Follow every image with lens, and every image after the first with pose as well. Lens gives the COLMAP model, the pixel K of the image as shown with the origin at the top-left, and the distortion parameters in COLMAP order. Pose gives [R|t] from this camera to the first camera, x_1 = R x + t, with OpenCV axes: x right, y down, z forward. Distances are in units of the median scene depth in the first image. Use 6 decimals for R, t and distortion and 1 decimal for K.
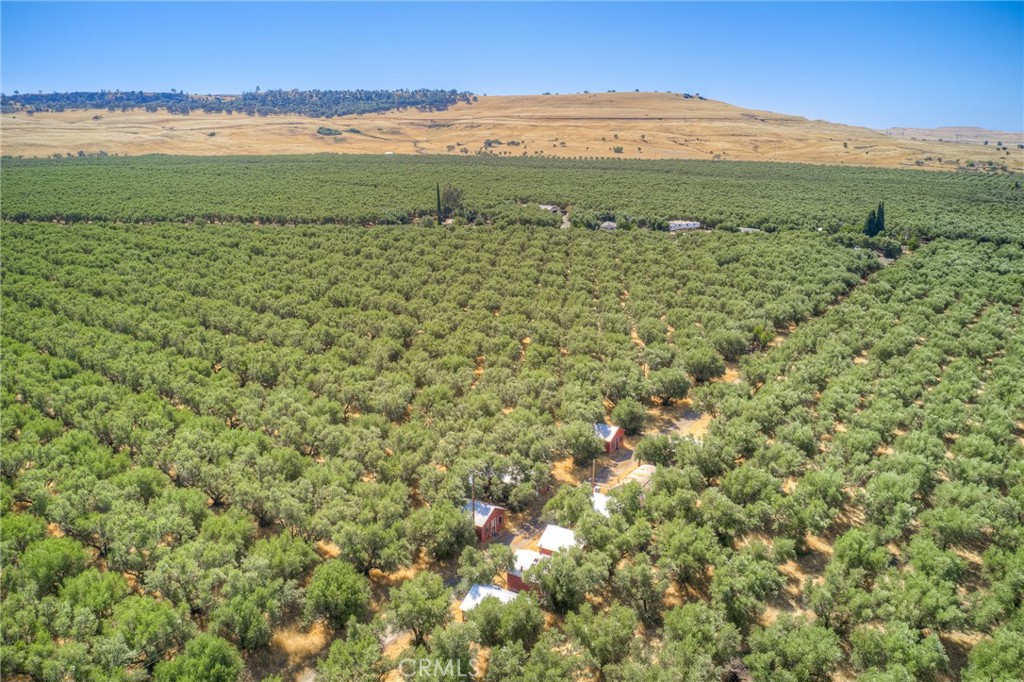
lens RADIAL K [[789.4, 0, 517.8], [0, 789.4, 342.1], [0, 0, 1]] dist [-0.082314, -0.000666]
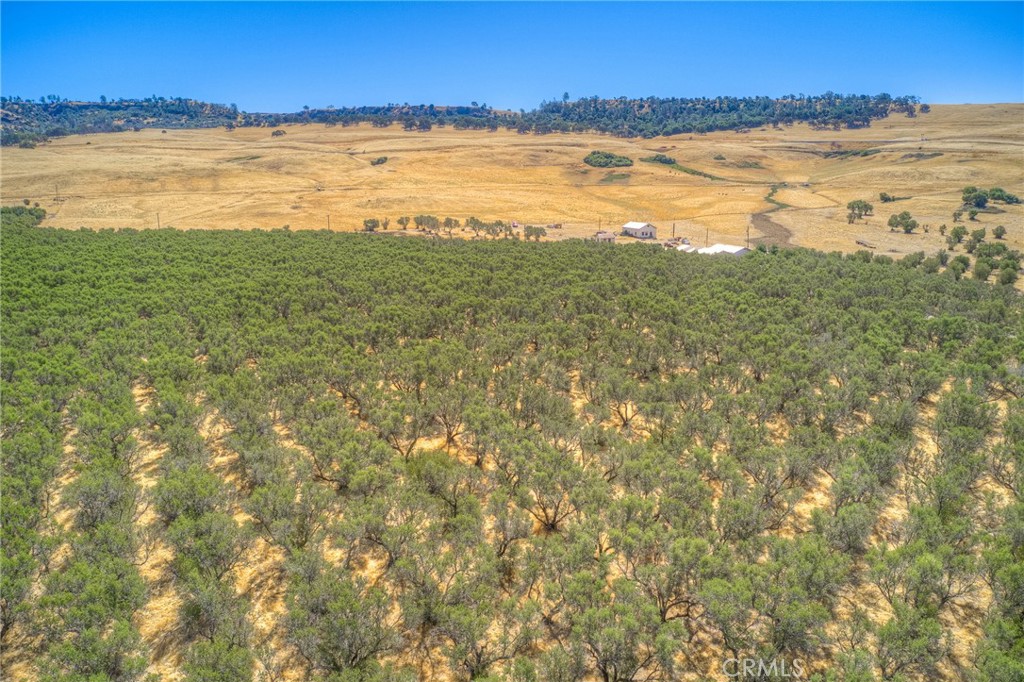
lens RADIAL K [[789.4, 0, 517.8], [0, 789.4, 342.1], [0, 0, 1]] dist [-0.082314, -0.000666]
pose [[0.874016, 0.110117, -0.473254, -0.037542], [-0.130229, 0.991435, -0.009822, -0.126413], [0.468119, 0.070216, 0.880871, 0.480864]]
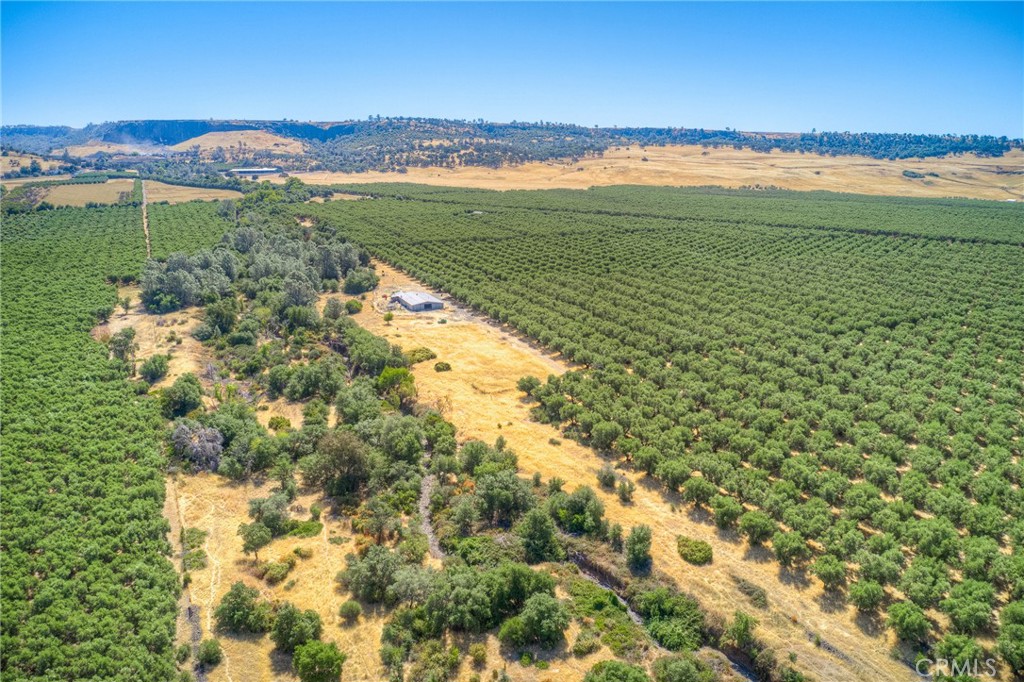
lens RADIAL K [[789.4, 0, 517.8], [0, 789.4, 342.1], [0, 0, 1]] dist [-0.082314, -0.000666]
pose [[0.872373, 0.120502, -0.473756, -0.164020], [-0.135819, 0.990732, 0.001900, 0.043561], [0.469594, 0.062688, 0.880654, -0.216794]]
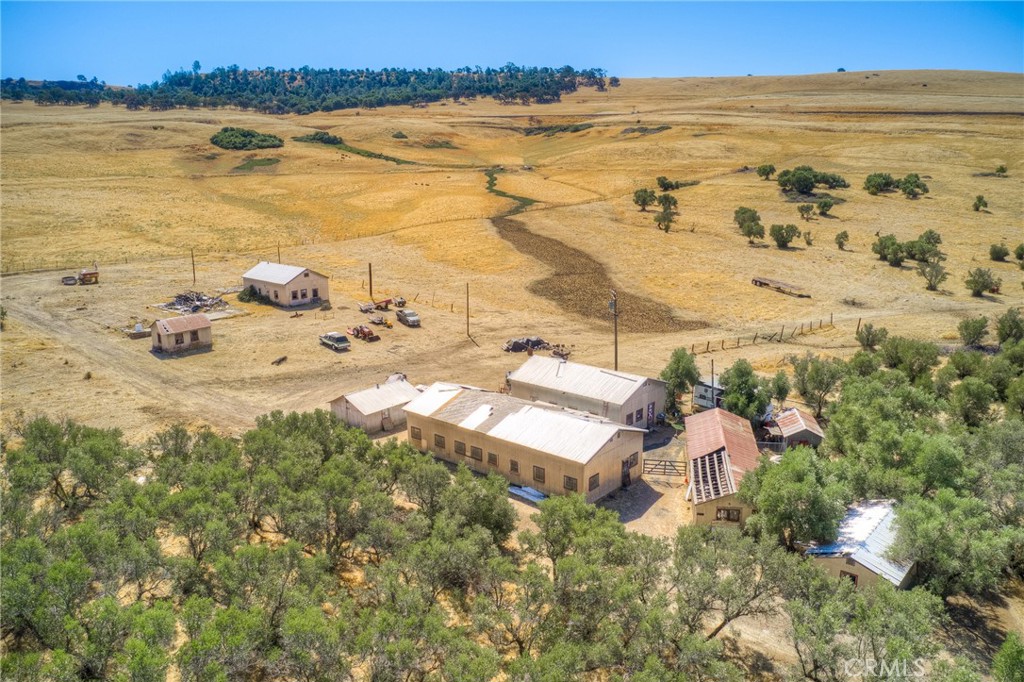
lens RADIAL K [[789.4, 0, 517.8], [0, 789.4, 342.1], [0, 0, 1]] dist [-0.082314, -0.000666]
pose [[0.995766, 0.024425, -0.088620, -0.078088], [-0.026987, 0.999248, -0.027834, -0.153628], [0.087874, 0.030107, 0.995677, 0.593911]]
